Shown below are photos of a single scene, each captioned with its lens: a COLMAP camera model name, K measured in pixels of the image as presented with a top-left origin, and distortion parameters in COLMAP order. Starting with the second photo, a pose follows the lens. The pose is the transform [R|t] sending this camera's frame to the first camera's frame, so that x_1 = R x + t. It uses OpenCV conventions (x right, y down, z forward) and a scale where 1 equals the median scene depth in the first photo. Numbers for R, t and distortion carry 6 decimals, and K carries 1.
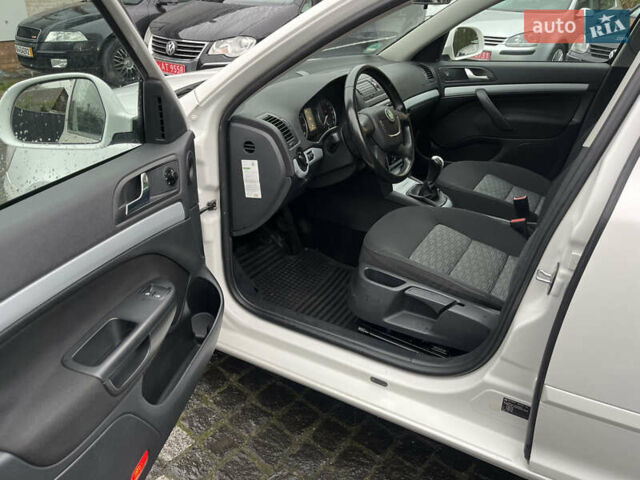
lens RADIAL K [[490.0, 0, 316.6], [0, 490.0, 243.0], [0, 0, 1]] dist [0.066354, -0.060763]
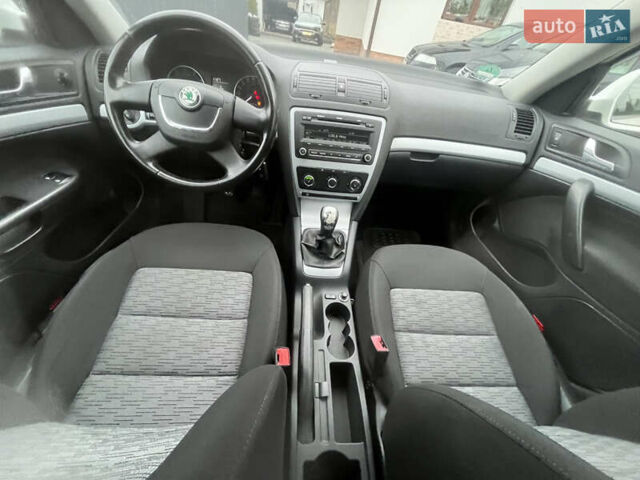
lens RADIAL K [[257.6, 0, 320.2], [0, 257.6, 245.9], [0, 0, 1]] dist [-0.002926, -0.000408]
pose [[0.535344, 0.611224, -0.582935, 0.565691], [-0.496113, 0.786110, 0.368650, -0.305708], [0.683578, 0.091847, 0.724075, 0.855405]]
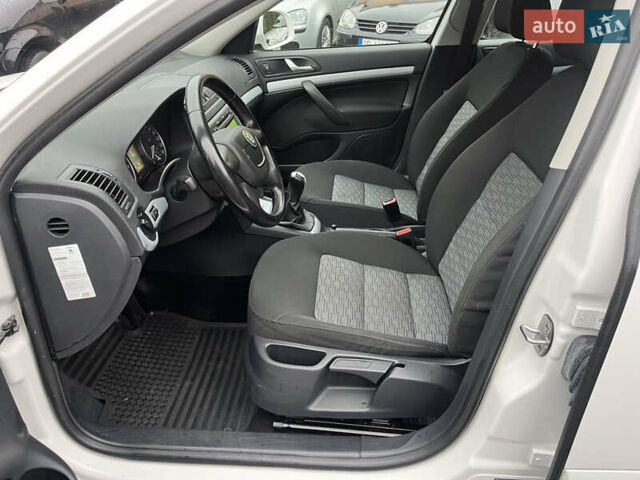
lens RADIAL K [[490.0, 0, 316.6], [0, 490.0, 243.0], [0, 0, 1]] dist [0.066354, -0.060763]
pose [[0.897737, -0.225487, 0.378449, -0.077483], [0.211221, 0.974208, 0.079403, -0.140149], [-0.386592, 0.008654, 0.922210, 0.268229]]
